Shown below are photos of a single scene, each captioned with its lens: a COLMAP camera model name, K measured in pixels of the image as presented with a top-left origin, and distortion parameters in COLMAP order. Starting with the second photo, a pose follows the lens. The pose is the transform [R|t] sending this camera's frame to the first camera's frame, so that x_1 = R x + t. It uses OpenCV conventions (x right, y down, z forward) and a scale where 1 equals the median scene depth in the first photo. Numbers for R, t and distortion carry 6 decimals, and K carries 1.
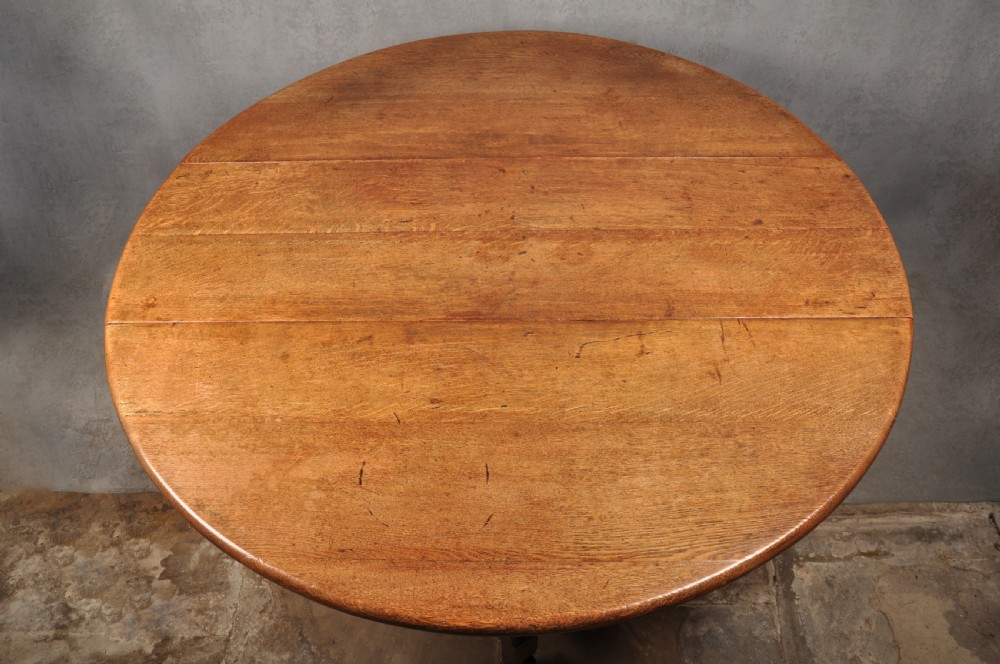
lens RADIAL K [[799.6, 0, 500.0], [0, 799.6, 332.0], [0, 0, 1]] dist [-0.111055, 0.069856]
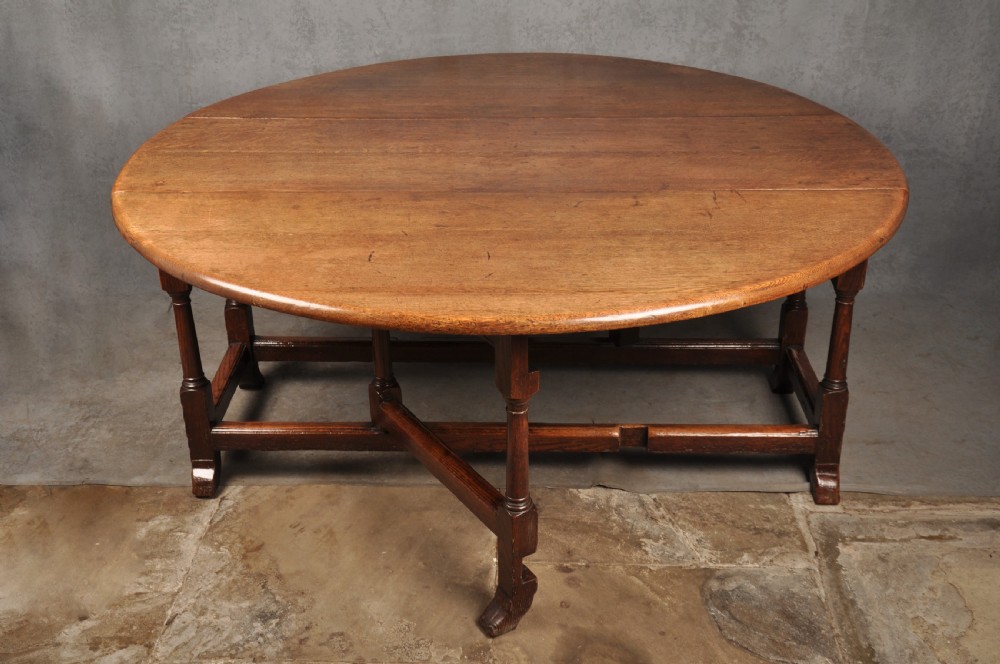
lens RADIAL K [[1136.0, 0, 495.7], [0, 1136.0, 335.0], [0, 0, 1]] dist [0.060511, 0.034350]
pose [[0.999846, 0.016369, -0.006263, 0.003285], [-0.017526, 0.933740, -0.357522, 0.599583], [-0.000004, 0.357577, 0.933884, -0.283606]]
